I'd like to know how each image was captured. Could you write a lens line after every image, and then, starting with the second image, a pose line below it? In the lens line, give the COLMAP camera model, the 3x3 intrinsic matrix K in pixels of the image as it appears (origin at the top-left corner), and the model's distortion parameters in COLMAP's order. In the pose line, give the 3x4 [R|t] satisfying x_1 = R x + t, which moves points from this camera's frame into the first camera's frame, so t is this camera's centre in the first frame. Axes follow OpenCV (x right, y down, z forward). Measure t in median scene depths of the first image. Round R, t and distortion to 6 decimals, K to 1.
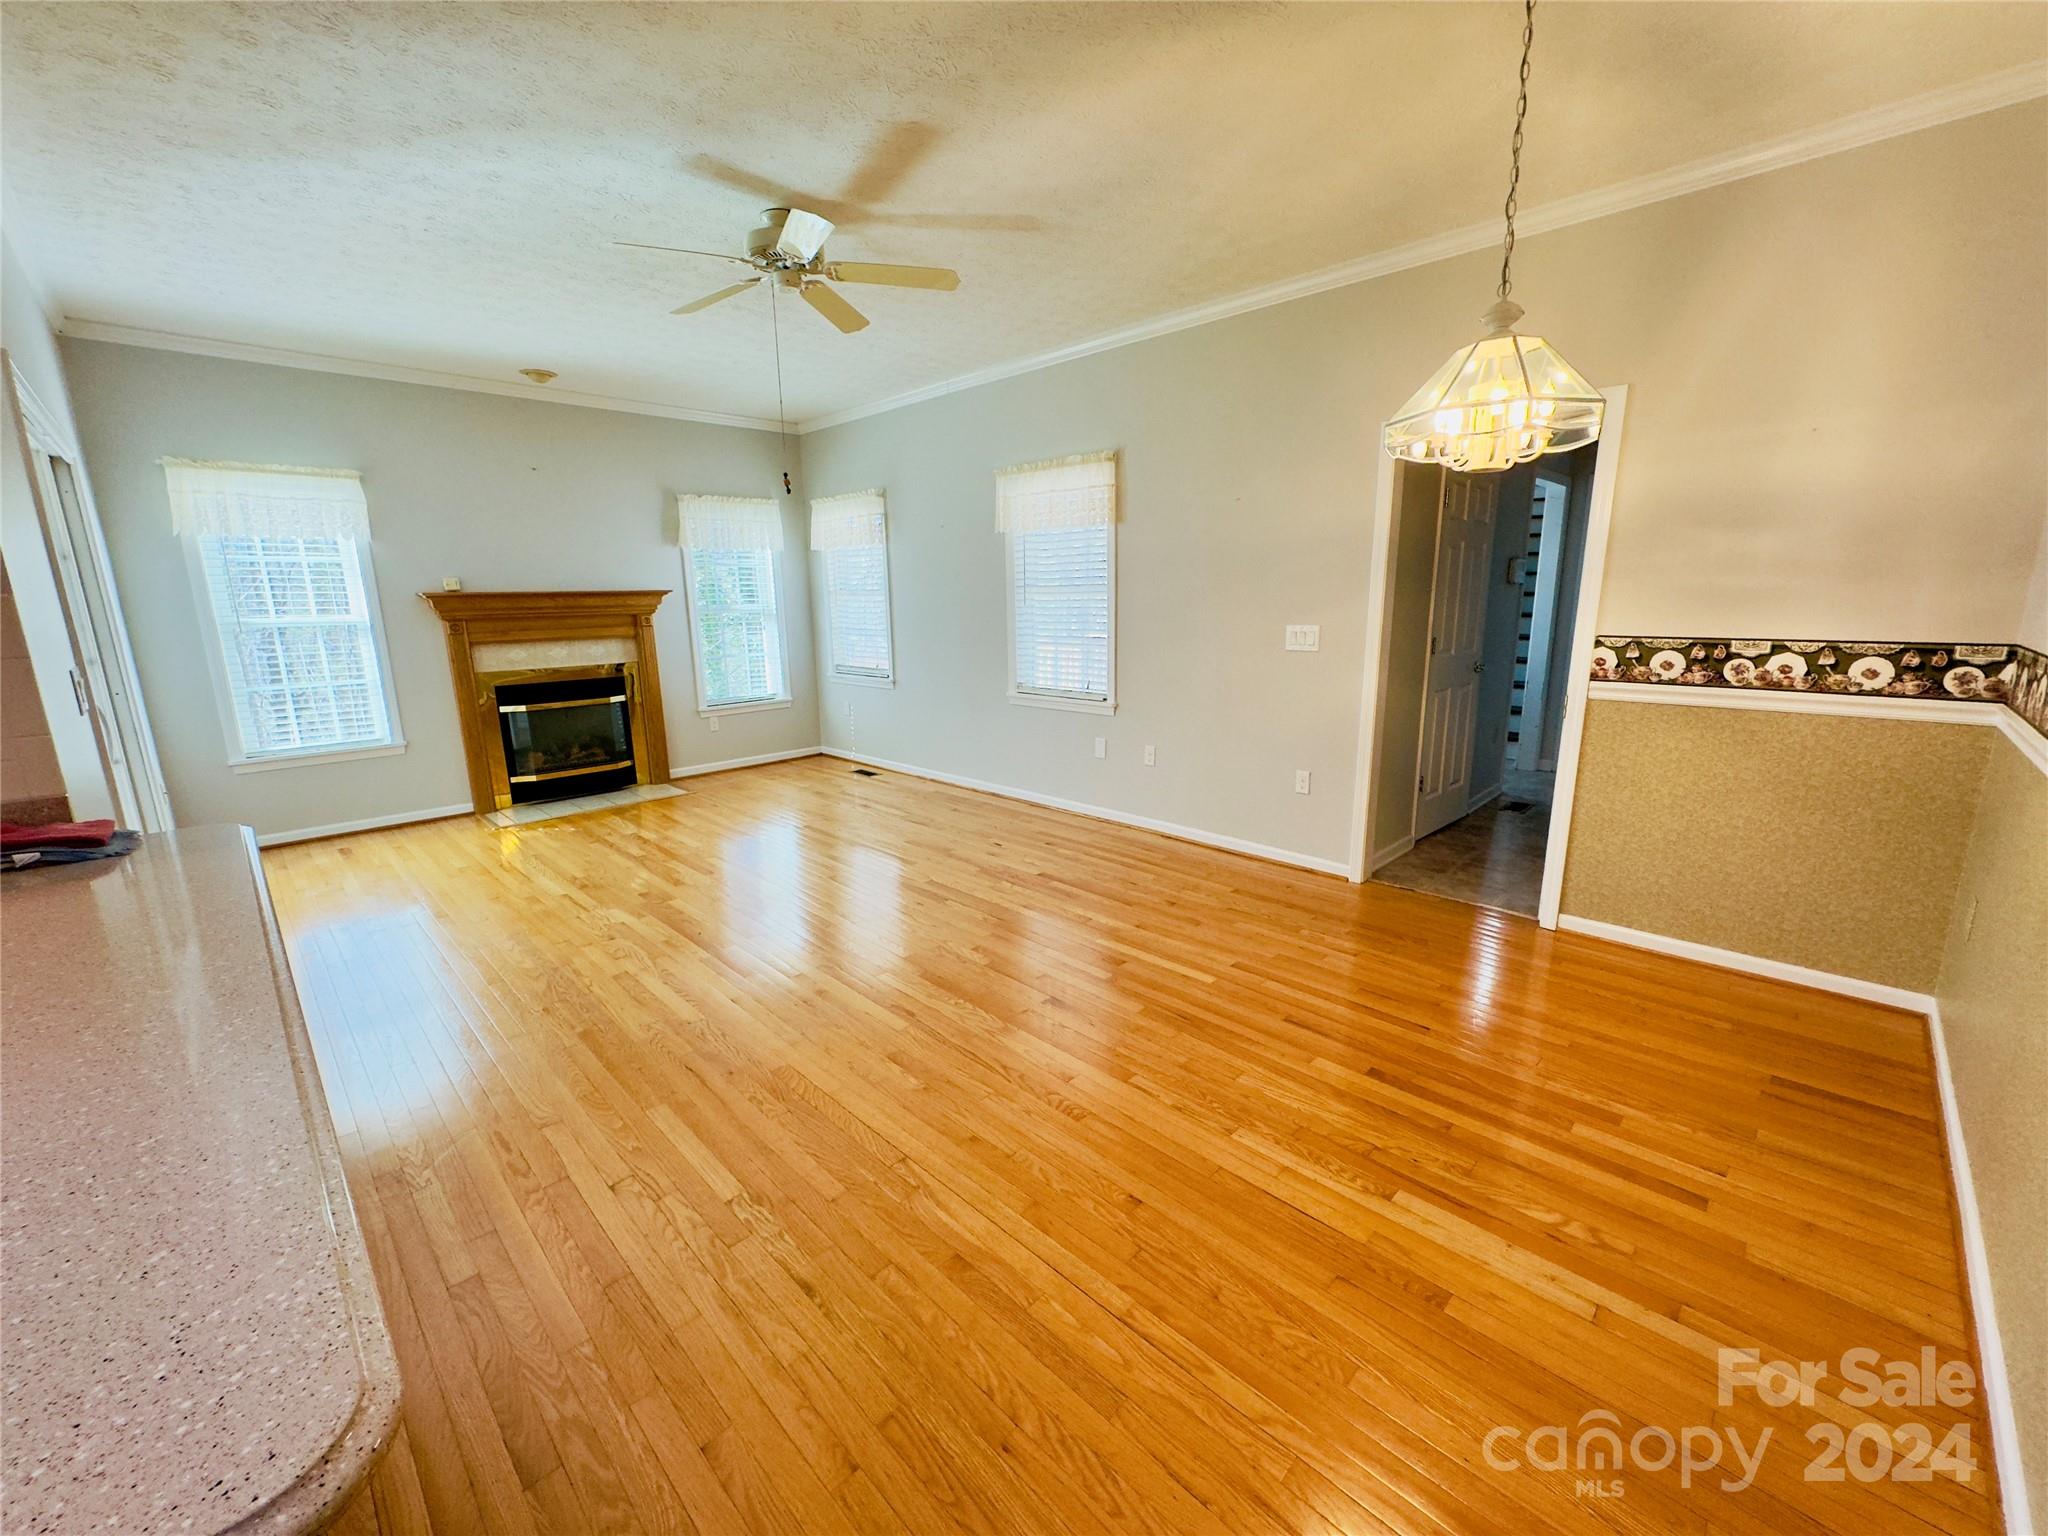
lens RADIAL K [[811.8, 0, 1019.5], [0, 811.8, 764.2], [0, 0, 1]] dist [0.000777, 0.000274]
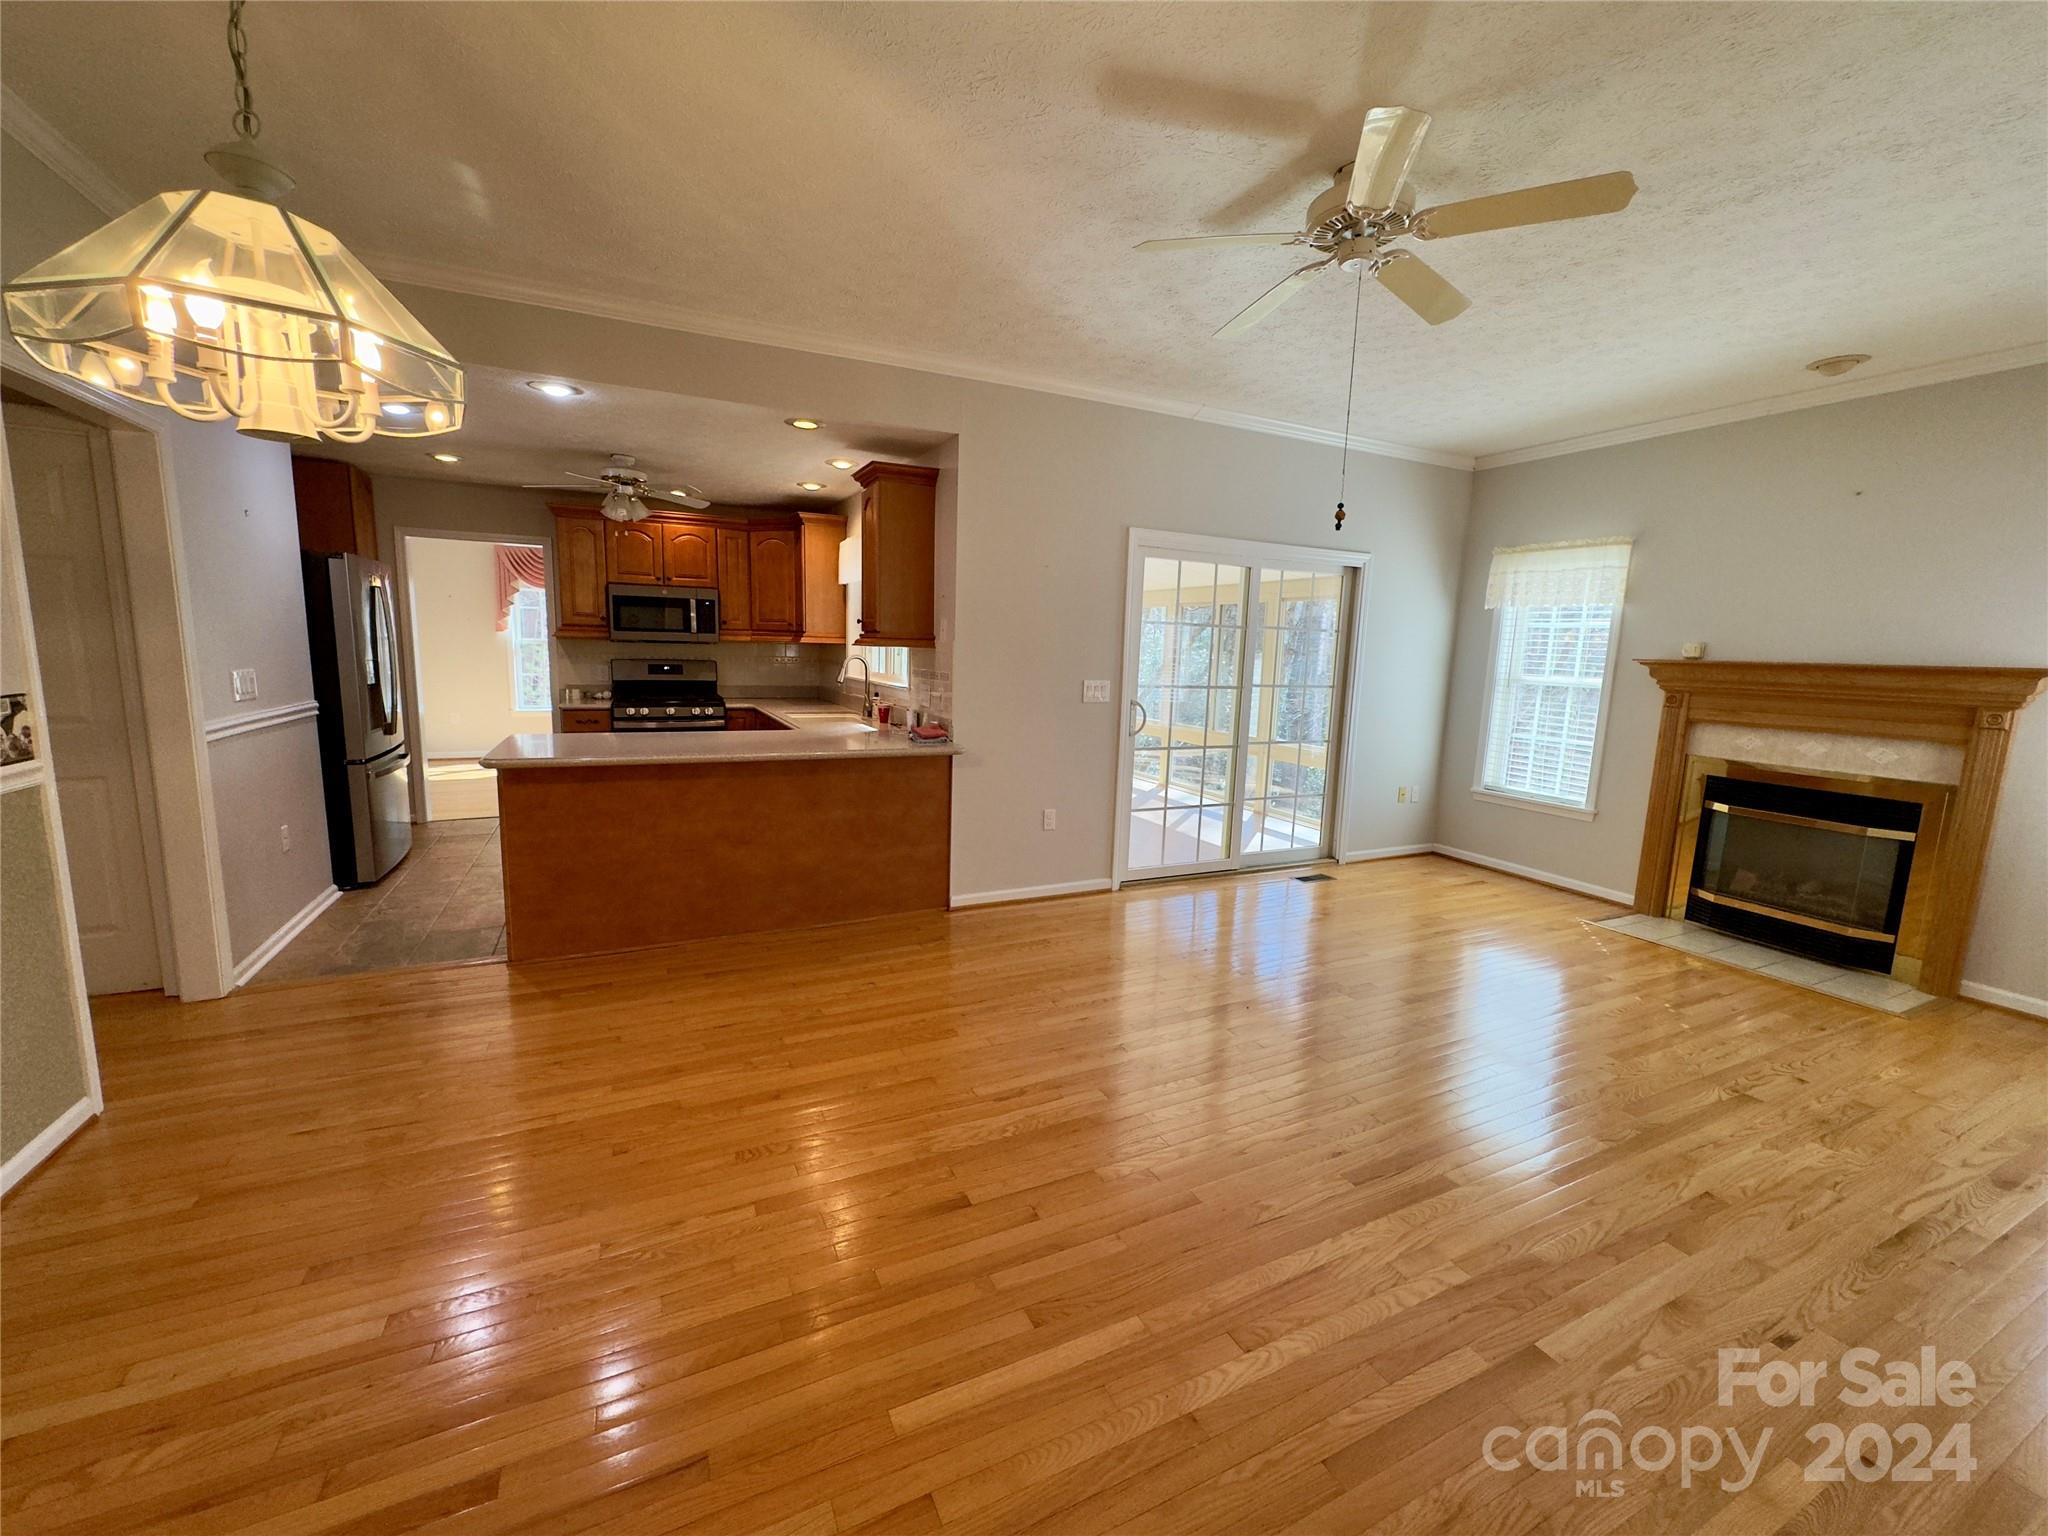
lens RADIAL K [[811.8, 0, 1019.5], [0, 811.8, 764.2], [0, 0, 1]] dist [0.000777, 0.000274]
pose [[-0.330399, 0.140681, -0.933298, 0.364619], [-0.222423, 0.949375, 0.221845, -0.143948], [0.917259, 0.280885, -0.282382, 0.642238]]
